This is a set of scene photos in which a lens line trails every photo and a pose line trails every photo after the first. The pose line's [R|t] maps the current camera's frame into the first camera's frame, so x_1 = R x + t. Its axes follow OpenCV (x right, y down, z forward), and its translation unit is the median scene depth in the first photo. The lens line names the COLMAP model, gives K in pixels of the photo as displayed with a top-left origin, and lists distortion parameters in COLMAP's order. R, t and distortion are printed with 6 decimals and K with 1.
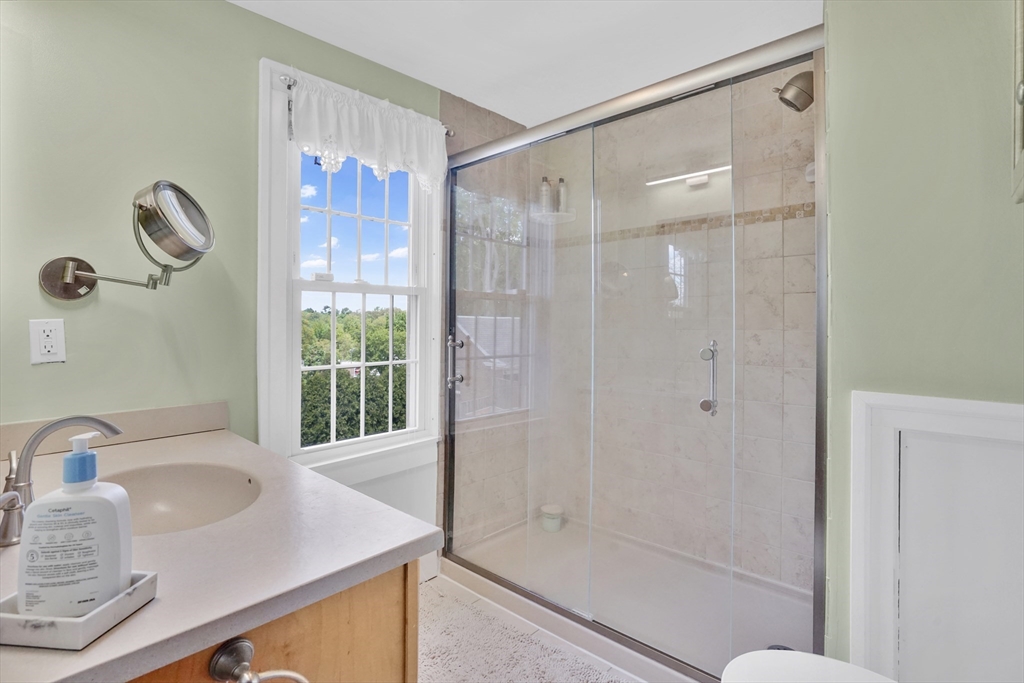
lens RADIAL K [[474.8, 0, 503.1], [0, 474.8, 335.3], [0, 0, 1]] dist [-0.047981, 0.015504]
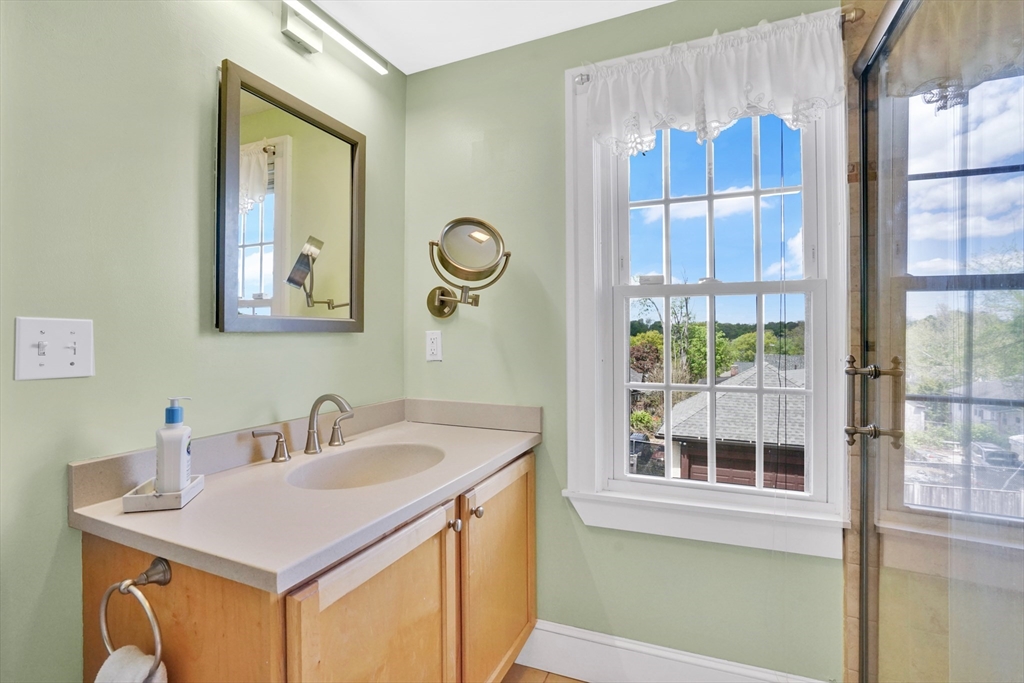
lens RADIAL K [[474.8, 0, 503.1], [0, 474.8, 335.3], [0, 0, 1]] dist [-0.047981, 0.015504]
pose [[0.336030, 0.003605, -0.941844, 0.399154], [-0.025768, 0.999654, -0.005368, -0.014925], [0.941499, 0.026074, 0.336007, 0.546840]]
